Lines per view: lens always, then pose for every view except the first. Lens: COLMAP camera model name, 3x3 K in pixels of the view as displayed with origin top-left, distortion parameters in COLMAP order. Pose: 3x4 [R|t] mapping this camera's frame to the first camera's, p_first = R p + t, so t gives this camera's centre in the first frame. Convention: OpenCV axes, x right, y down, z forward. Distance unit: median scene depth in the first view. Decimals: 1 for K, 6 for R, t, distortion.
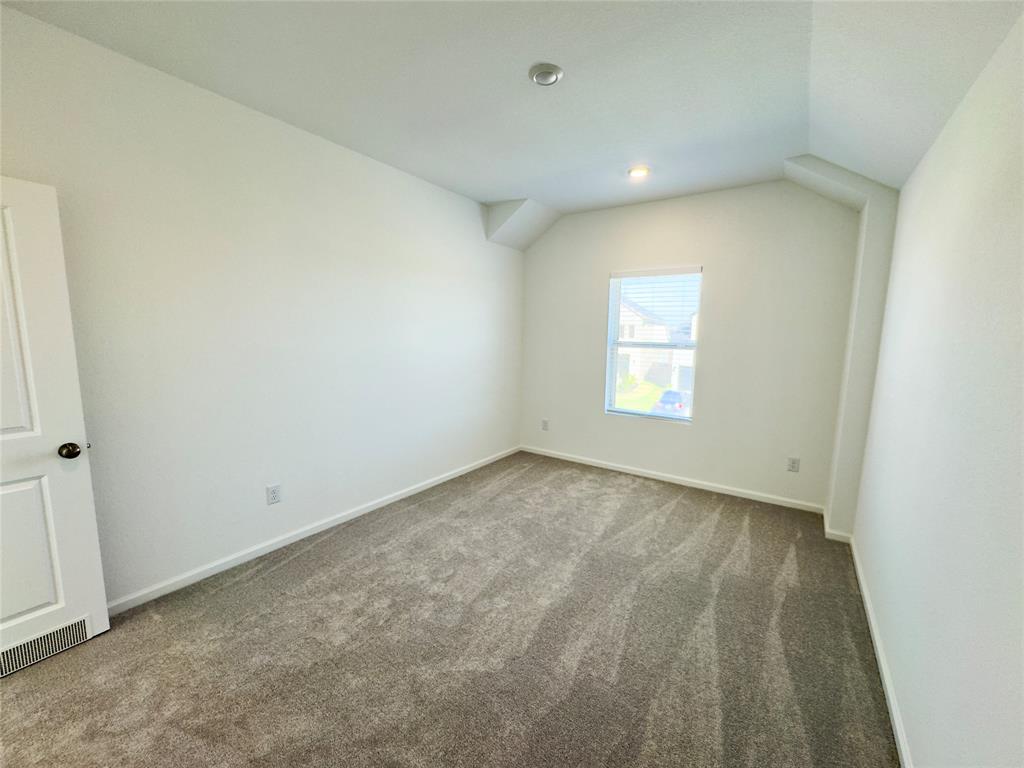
lens RADIAL K [[408.8, 0, 512.0], [0, 408.8, 384.0], [0, 0, 1]] dist [-0.000883, 0.000118]
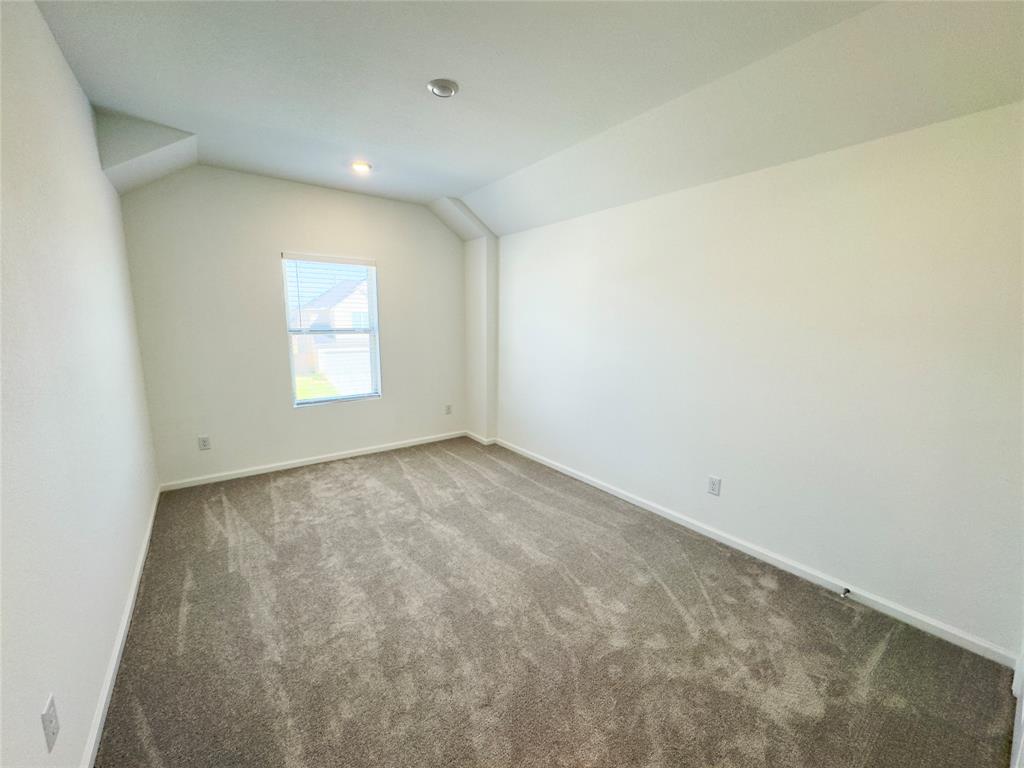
lens RADIAL K [[408.8, 0, 512.0], [0, 408.8, 384.0], [0, 0, 1]] dist [-0.000883, 0.000118]
pose [[0.319803, -0.161717, 0.933581, -0.550434], [0.116073, 0.984592, 0.130791, -0.052415], [-0.940347, 0.066536, 0.333647, 0.278382]]
